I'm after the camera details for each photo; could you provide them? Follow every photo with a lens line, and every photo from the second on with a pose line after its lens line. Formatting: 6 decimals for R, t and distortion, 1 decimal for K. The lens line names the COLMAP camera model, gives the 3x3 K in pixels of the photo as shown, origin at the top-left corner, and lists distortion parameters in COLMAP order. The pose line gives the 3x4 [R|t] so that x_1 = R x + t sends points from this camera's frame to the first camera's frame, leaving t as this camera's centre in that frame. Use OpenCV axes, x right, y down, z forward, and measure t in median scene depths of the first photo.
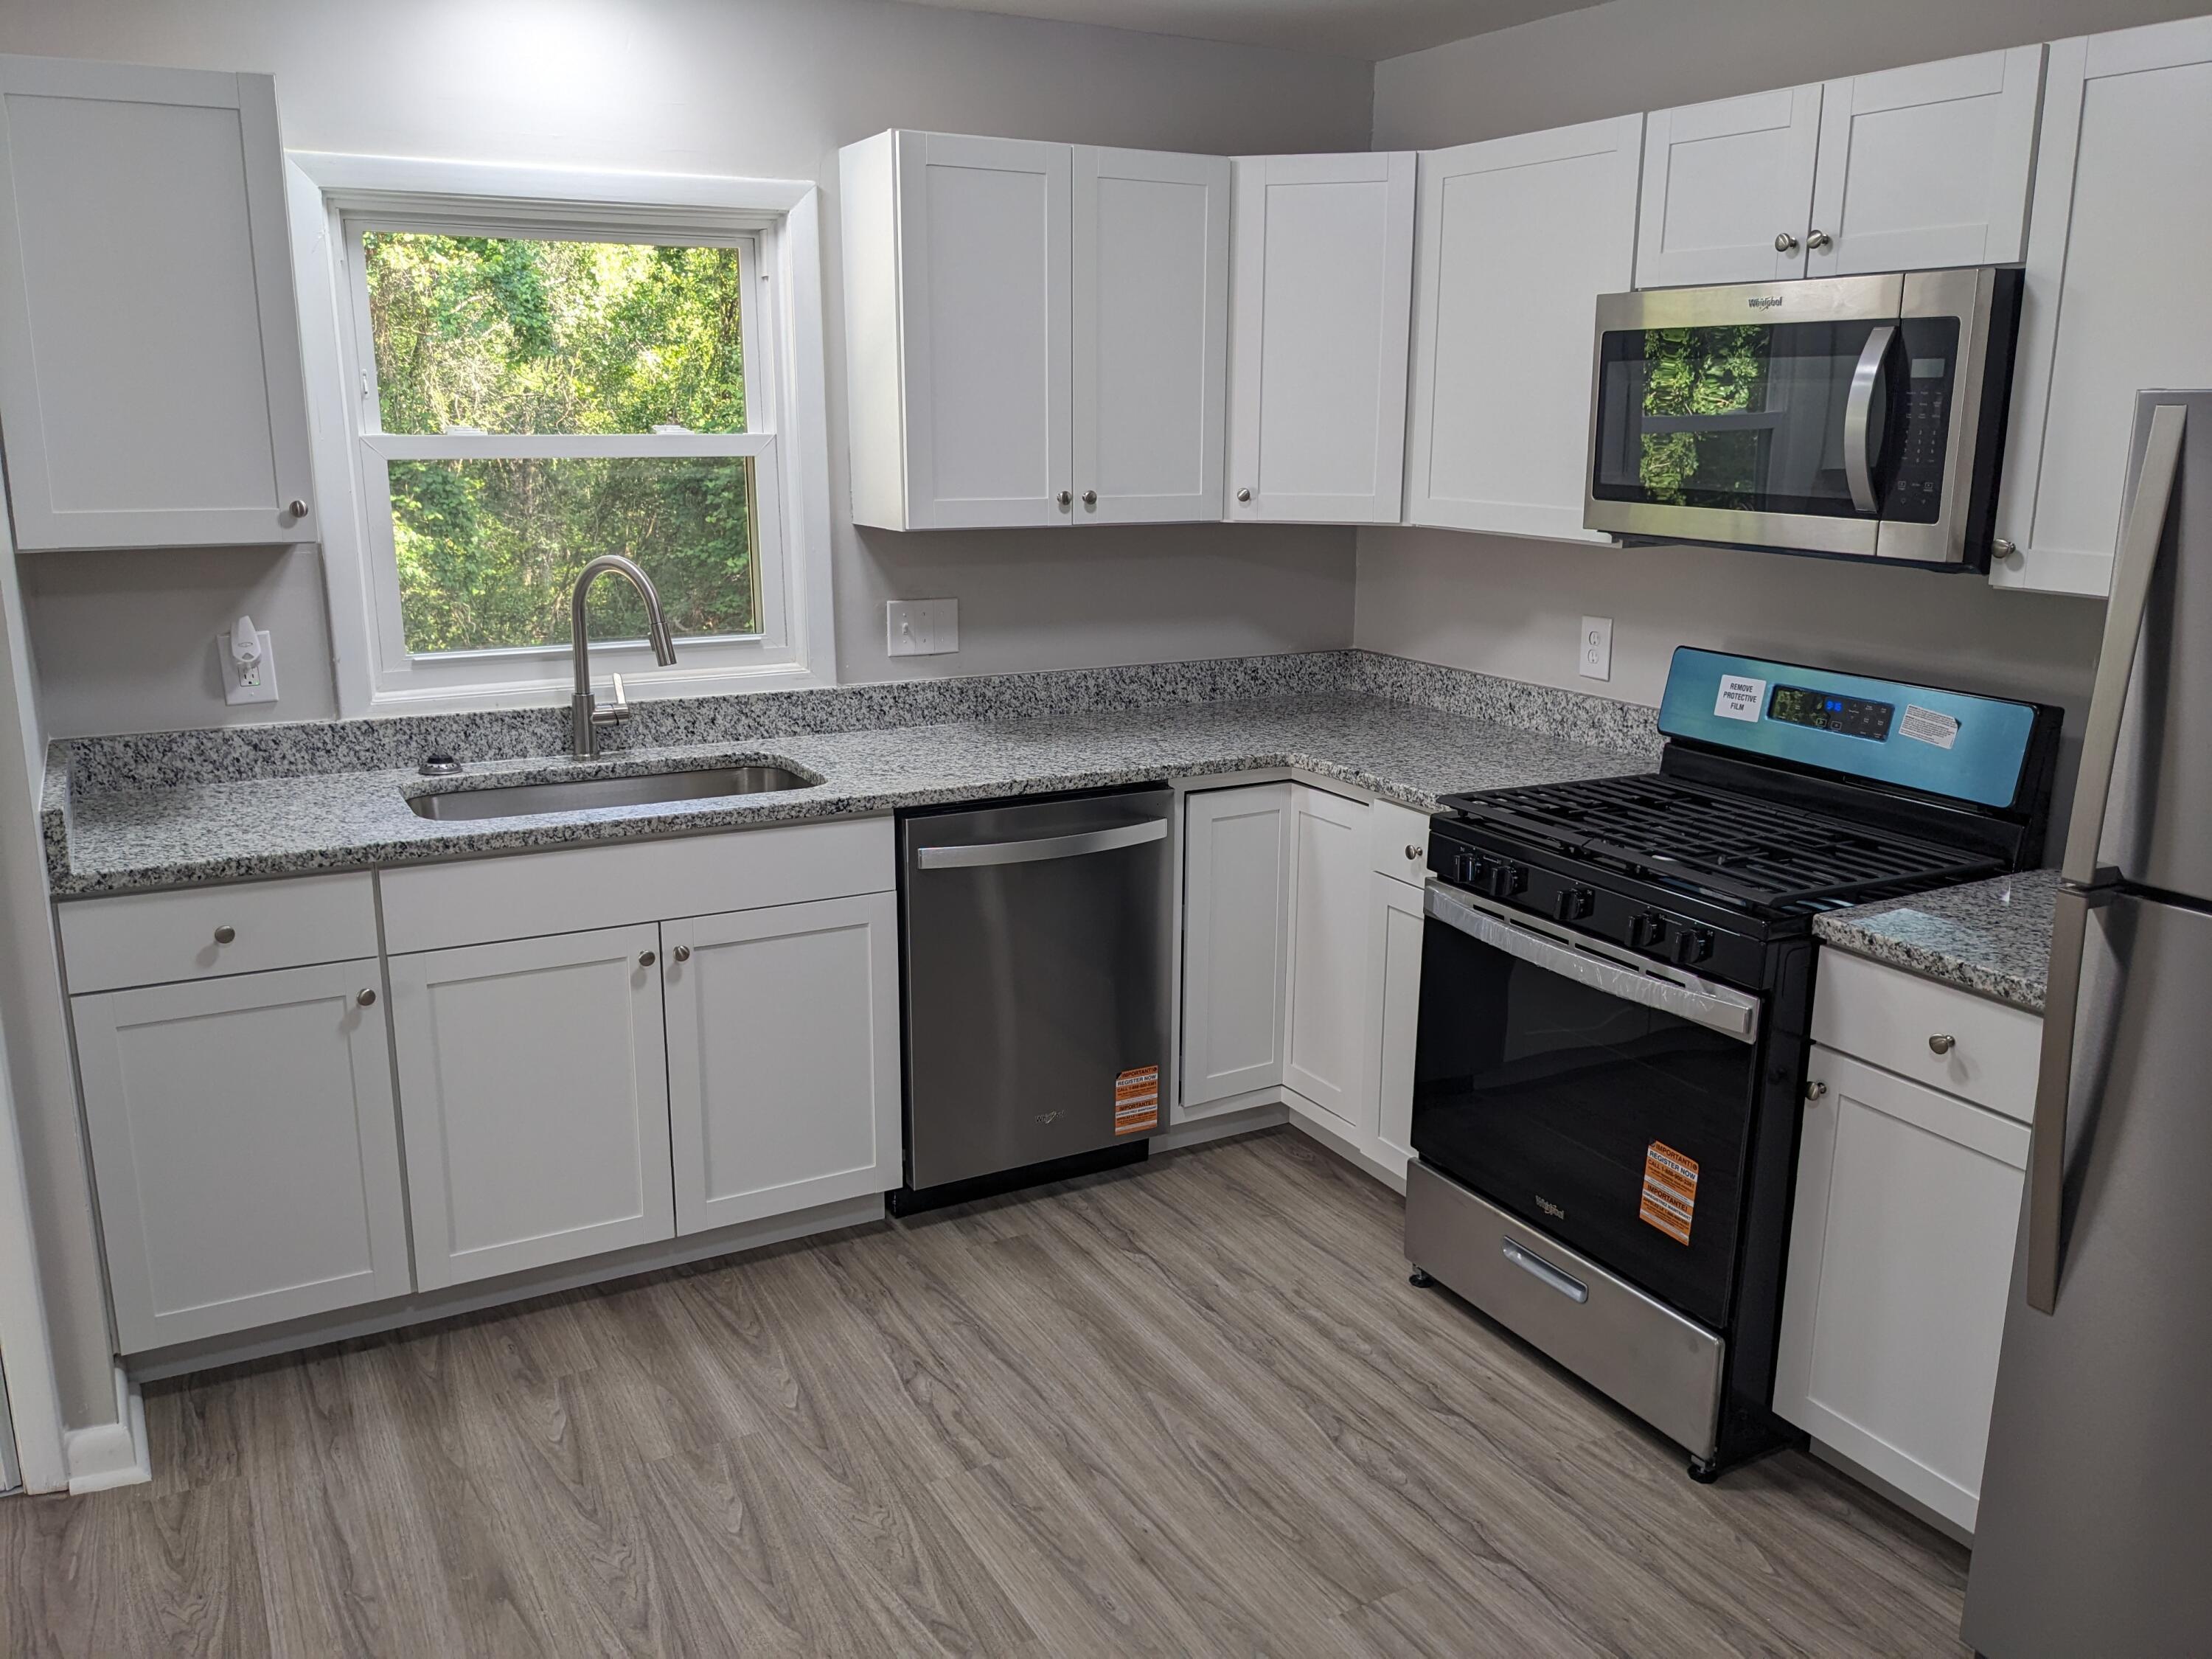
lens RADIAL K [[1739.3, 0, 1114.8], [0, 1739.3, 829.6], [0, 0, 1]] dist [0.050728, -0.086430]
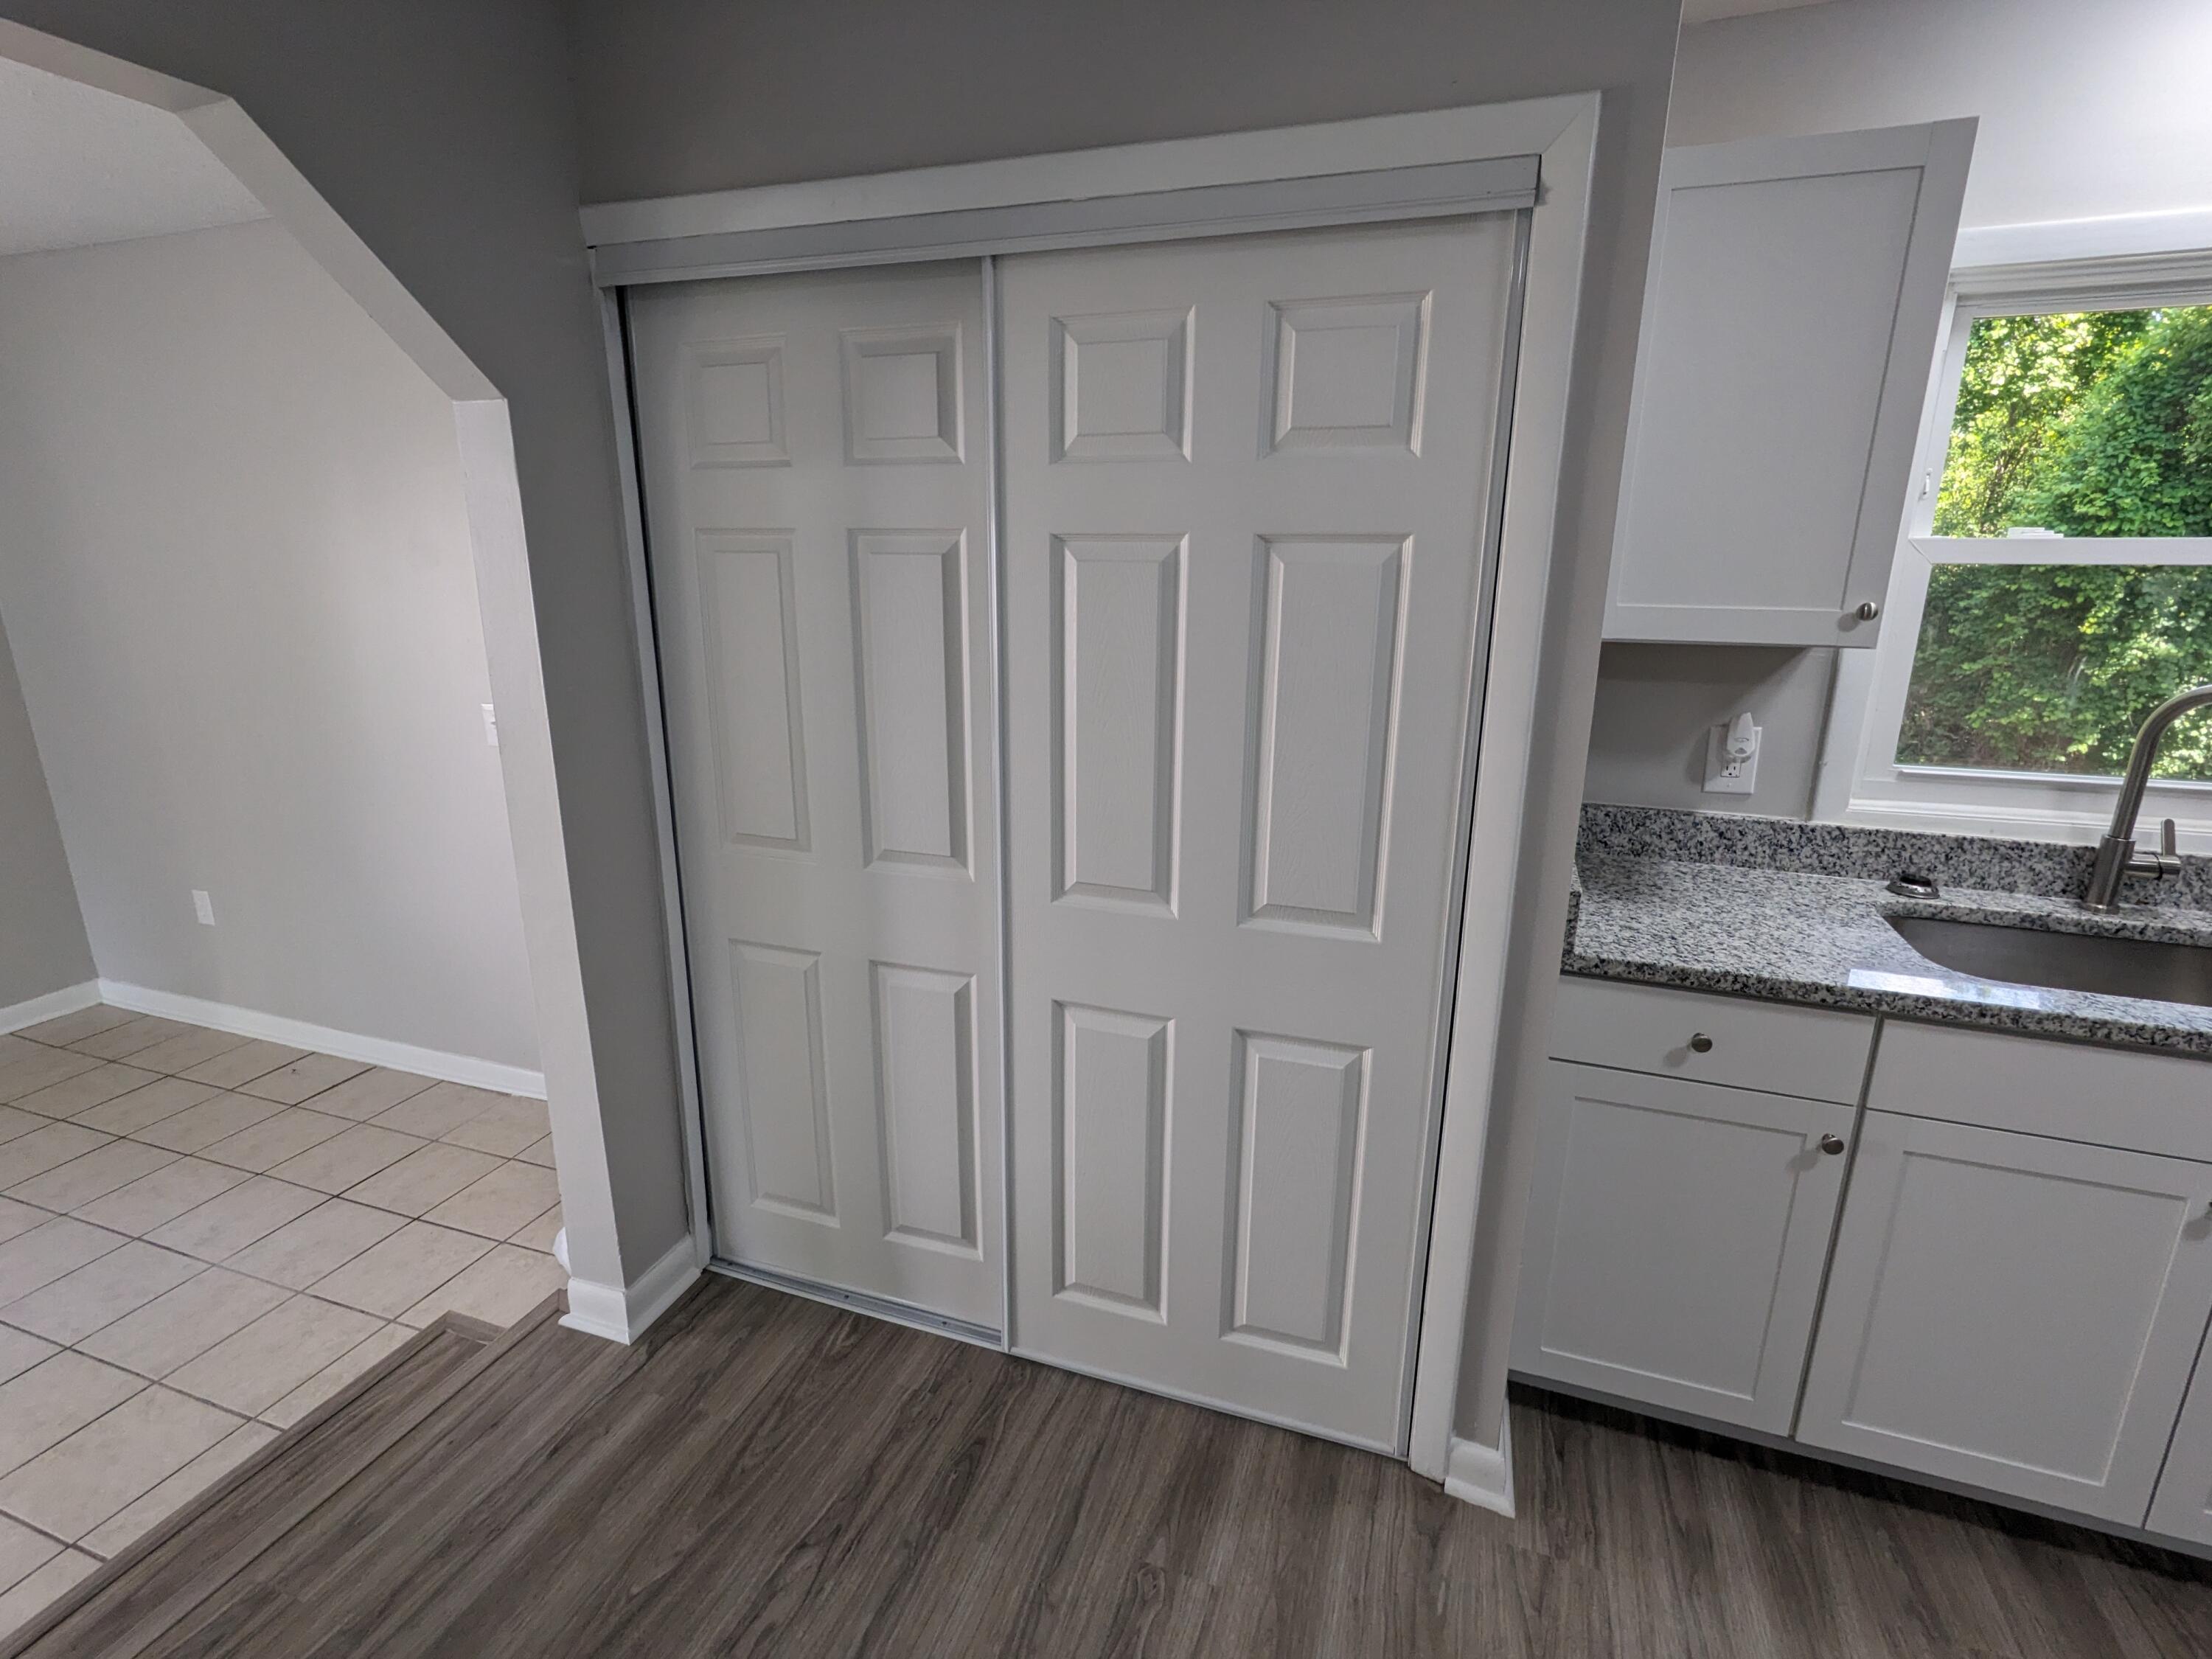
lens RADIAL K [[1071.7, 0, 1098.4], [0, 1071.7, 833.2], [0, 0, 1]] dist [0.002380, 0.000414]
pose [[0.656291, 0.194763, -0.728938, -0.268701], [-0.175623, 0.979006, 0.103458, -0.049583], [0.733784, 0.060120, 0.676718, 0.288977]]
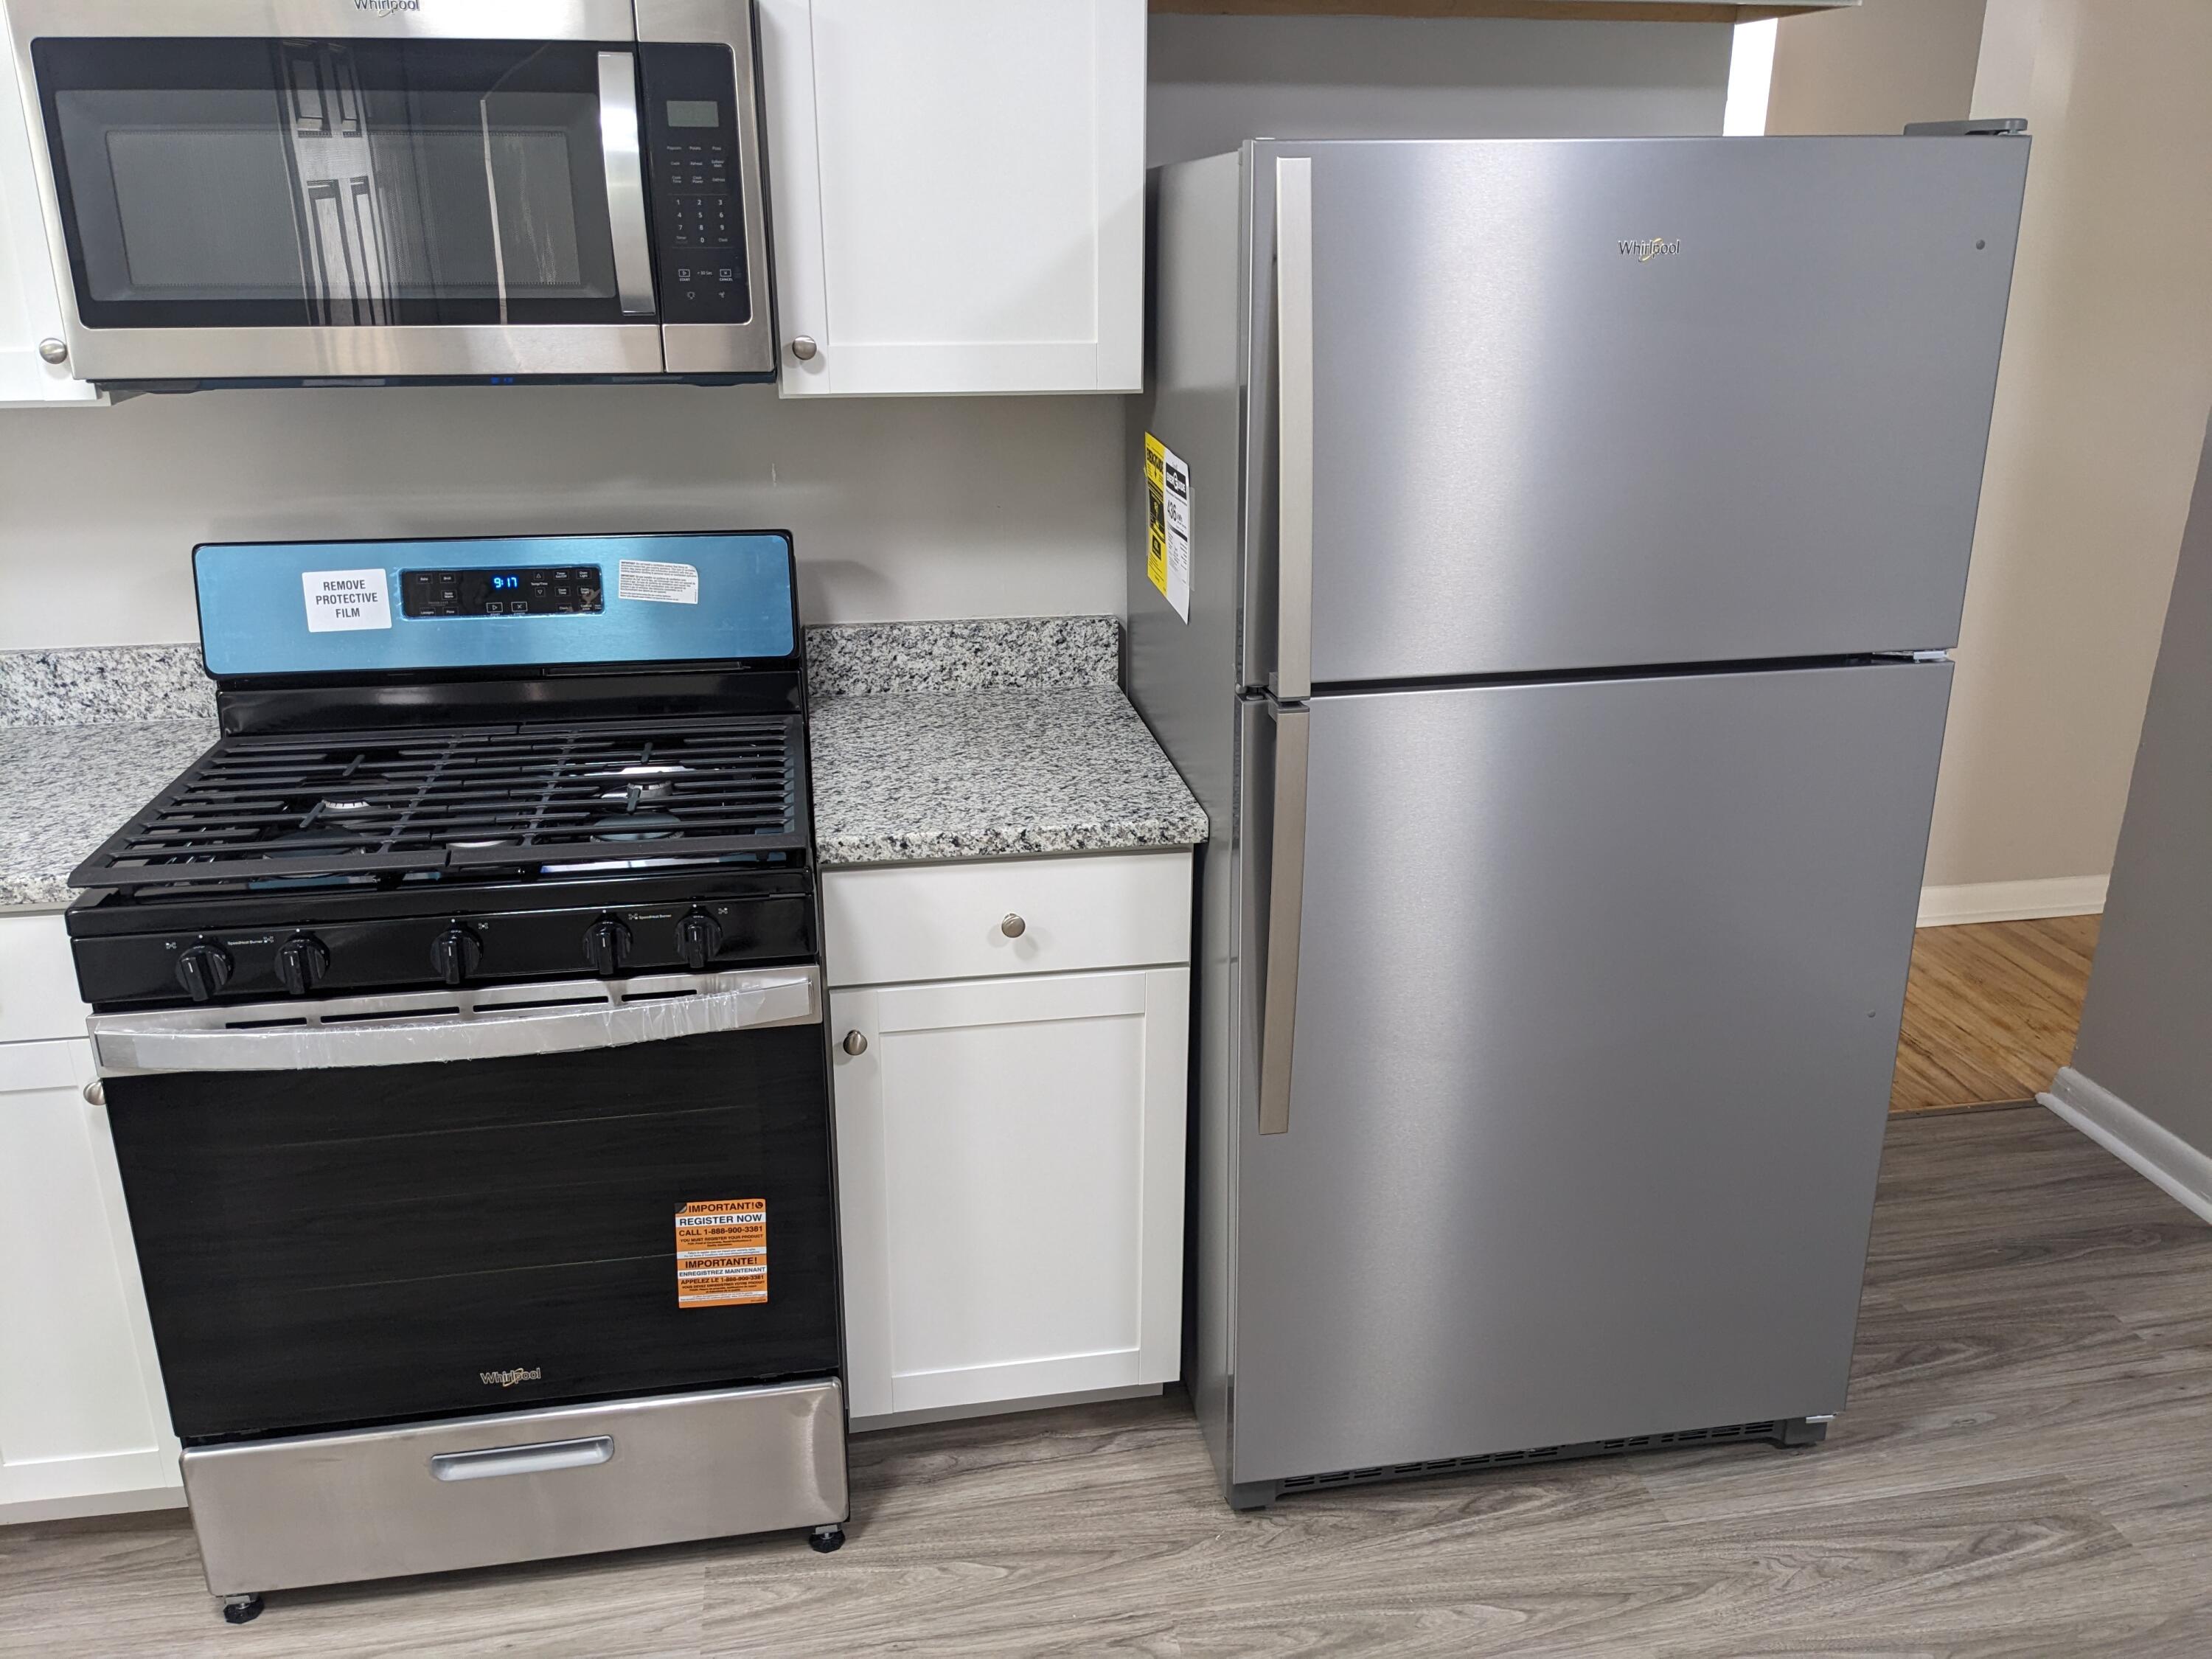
lens RADIAL K [[1750.0, 0, 1118.1], [0, 1750.0, 837.9], [0, 0, 1]] dist [0.064284, -0.099048]
pose [[0.325493, -0.329043, 0.886445, -0.200739], [0.226721, 0.937308, 0.264673, -0.102239], [-0.917961, 0.114827, 0.379688, 0.452403]]
